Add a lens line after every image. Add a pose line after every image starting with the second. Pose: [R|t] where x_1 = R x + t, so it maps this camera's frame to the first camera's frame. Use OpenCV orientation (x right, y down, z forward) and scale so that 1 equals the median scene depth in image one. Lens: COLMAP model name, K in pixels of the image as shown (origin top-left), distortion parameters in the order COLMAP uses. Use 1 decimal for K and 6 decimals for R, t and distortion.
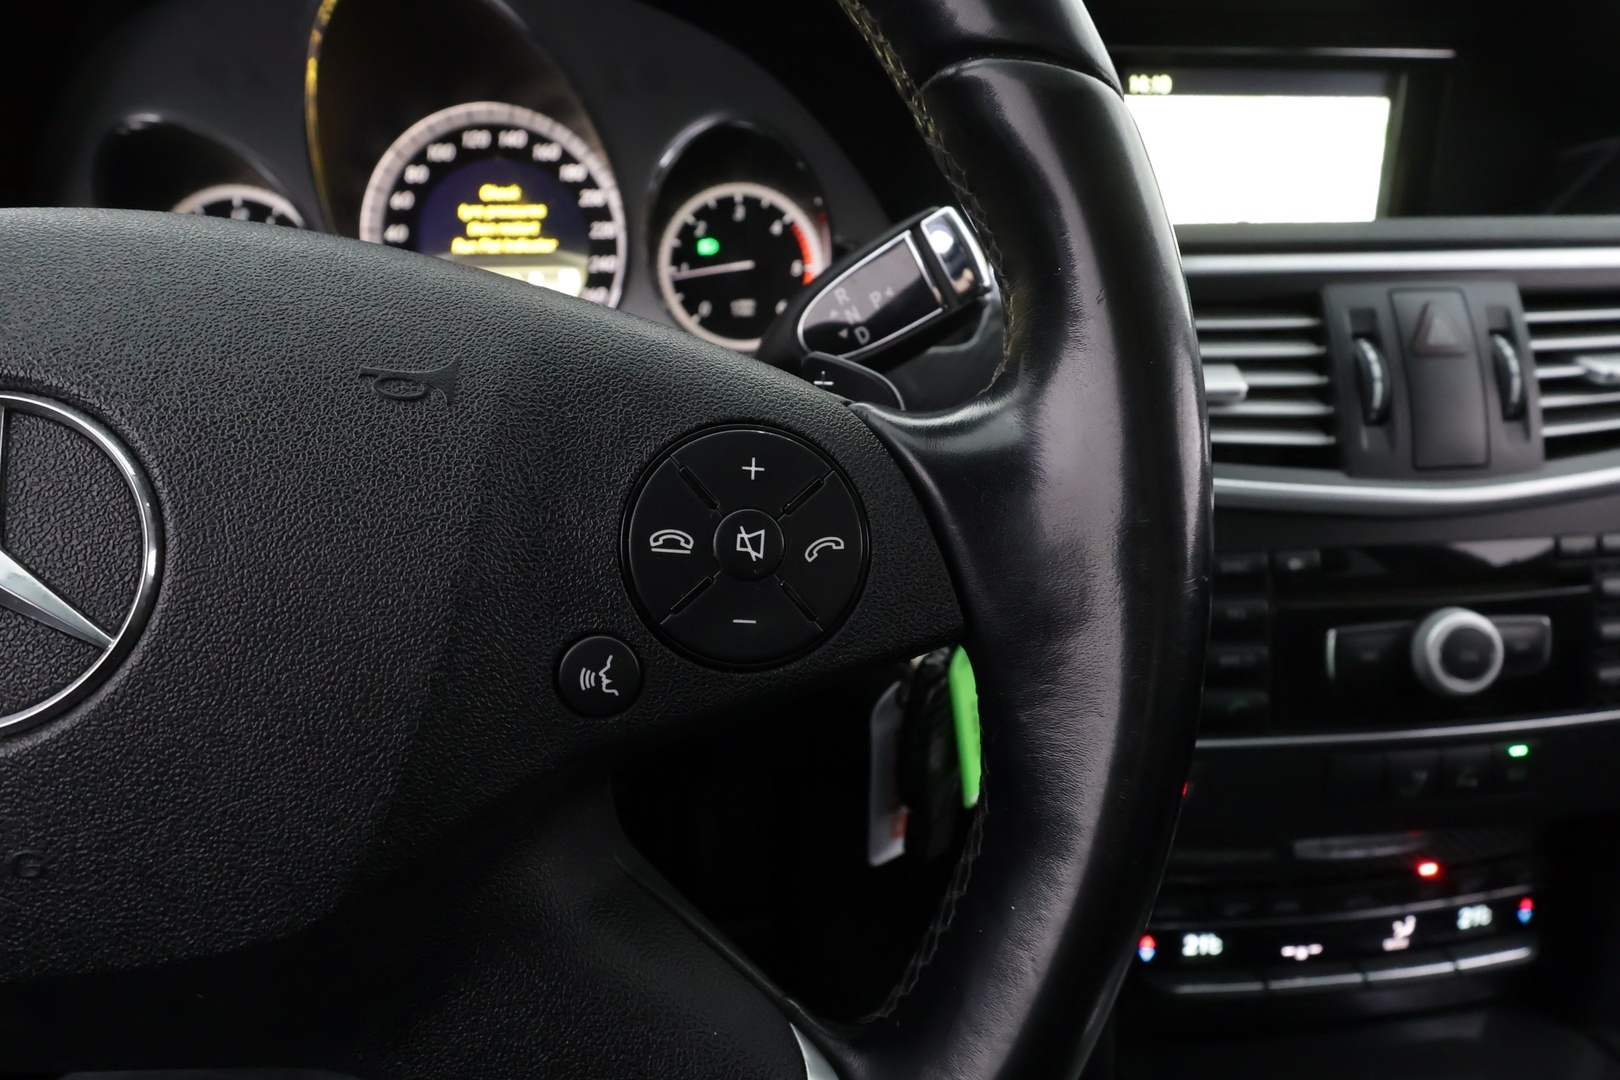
lens RADIAL K [[850.0, 0, 815.9], [0, 850.0, 541.1], [0, 0, 1]] dist [0.003242, -0.001097]
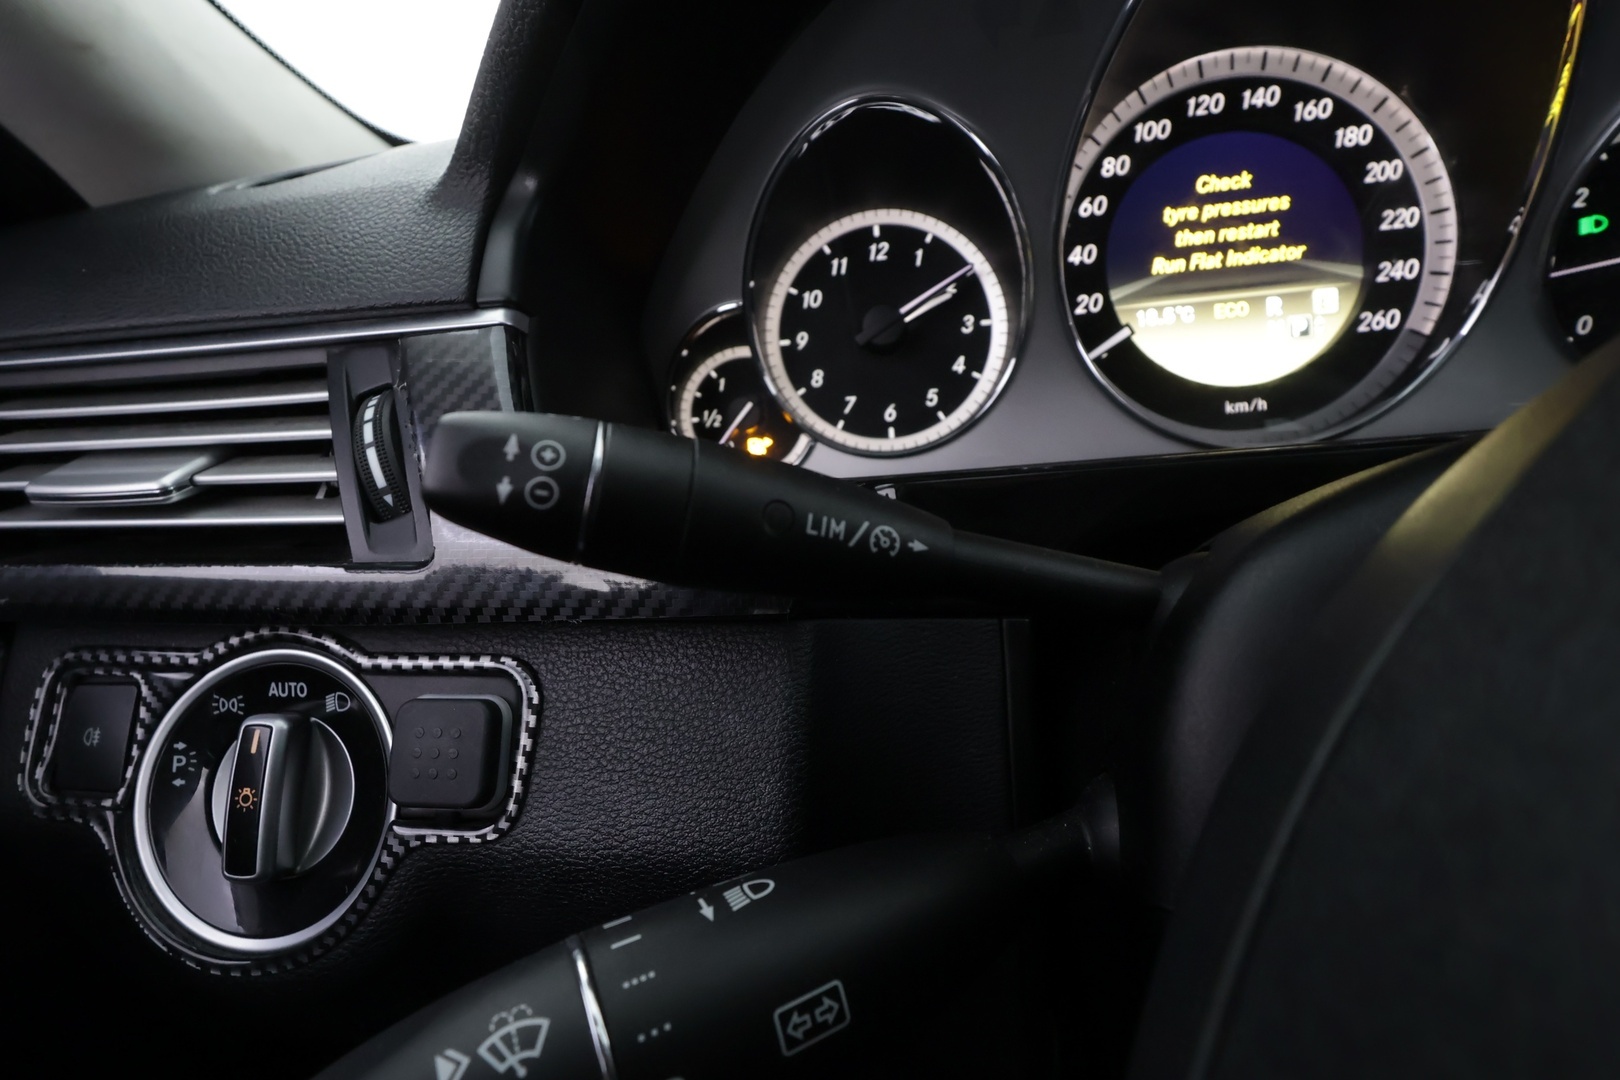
lens RADIAL K [[850.0, 0, 831.2], [0, 850.0, 534.9], [0, 0, 1]] dist [0.003242, -0.001097]
pose [[0.977067, -0.035264, -0.209991, -0.560008], [0.020177, 0.997087, -0.073559, -0.090411], [0.211973, 0.067635, 0.974932, 0.305265]]
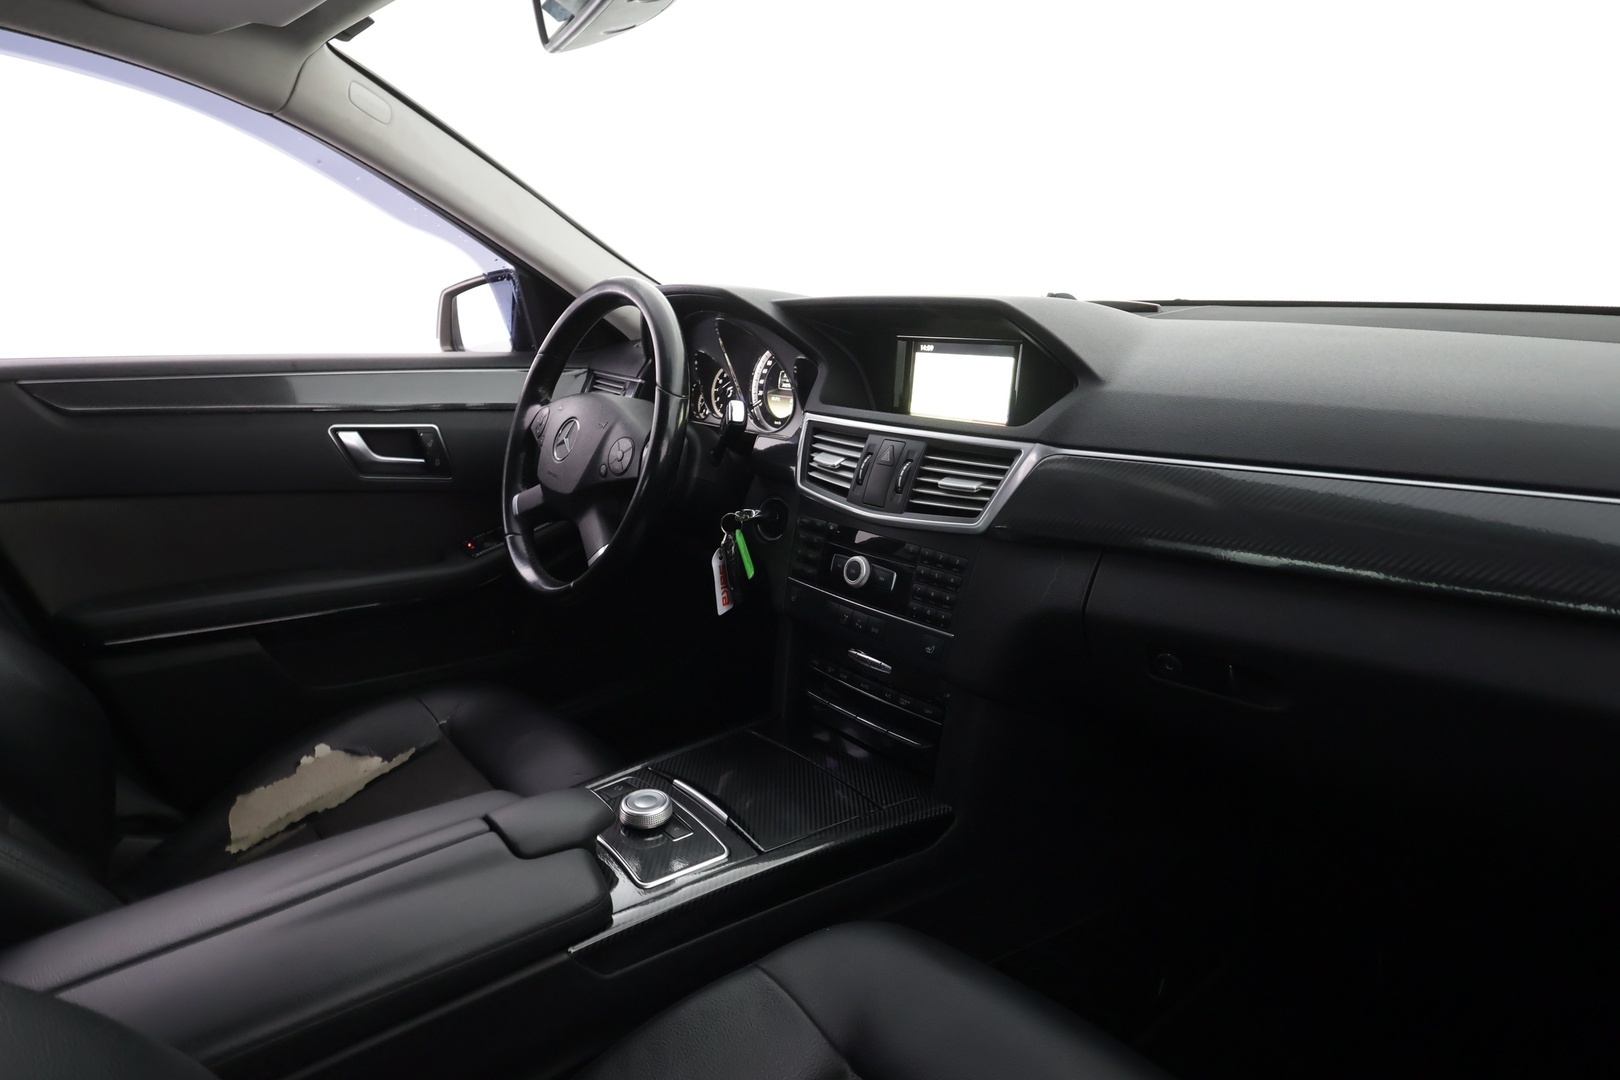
lens RADIAL K [[850.0, 0, 820.6], [0, 850.0, 543.8], [0, 0, 1]] dist [0.003242, -0.001097]
pose [[0.582818, 0.223738, -0.781194, 2.081313], [-0.288079, 0.955798, 0.058822, -0.057874], [0.759825, 0.190763, 0.621511, -0.579468]]
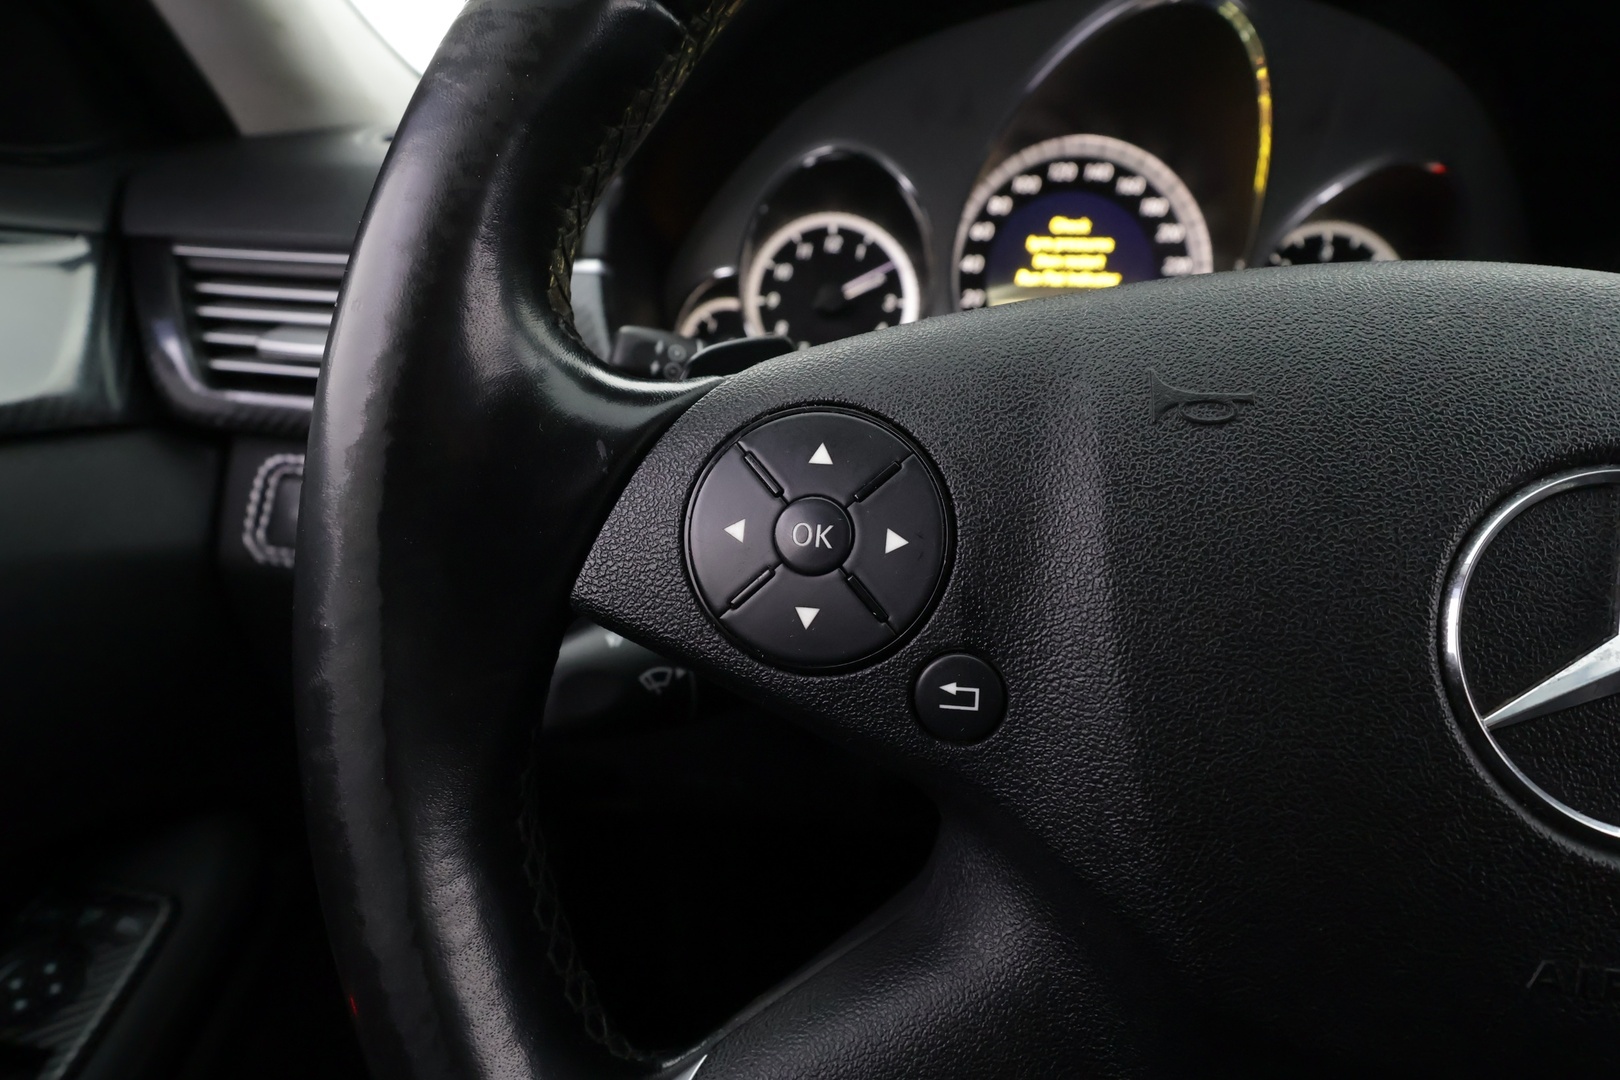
lens RADIAL K [[850.0, 0, 825.0], [0, 850.0, 541.2], [0, 0, 1]] dist [0.003242, -0.001097]
pose [[0.992879, 0.061416, -0.102080, -0.547002], [-0.063695, 0.997784, -0.019220, -0.007343], [0.100673, 0.025586, 0.994591, 0.000013]]
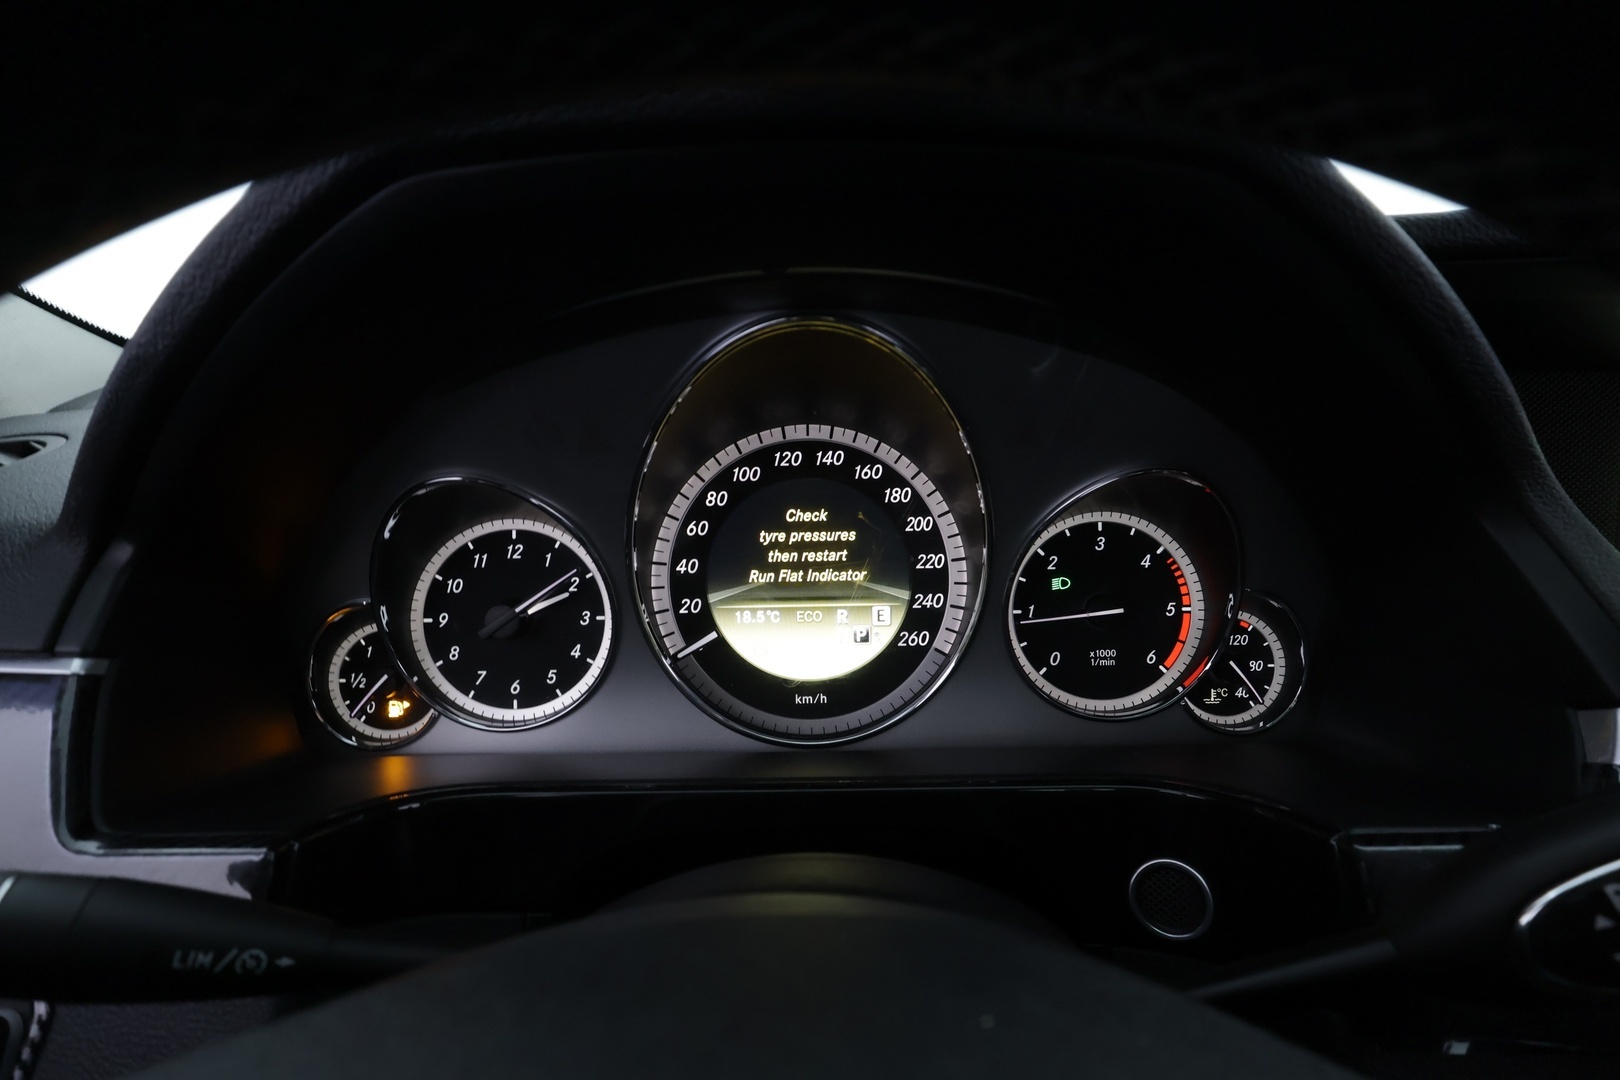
lens RADIAL K [[850.0, 0, 832.5], [0, 850.0, 530.9], [0, 0, 1]] dist [0.003242, -0.001097]
pose [[0.996687, 0.013254, -0.080242, -0.286980], [-0.026940, 0.984734, -0.171969, -0.258009], [0.076738, 0.173561, 0.981829, 0.186546]]
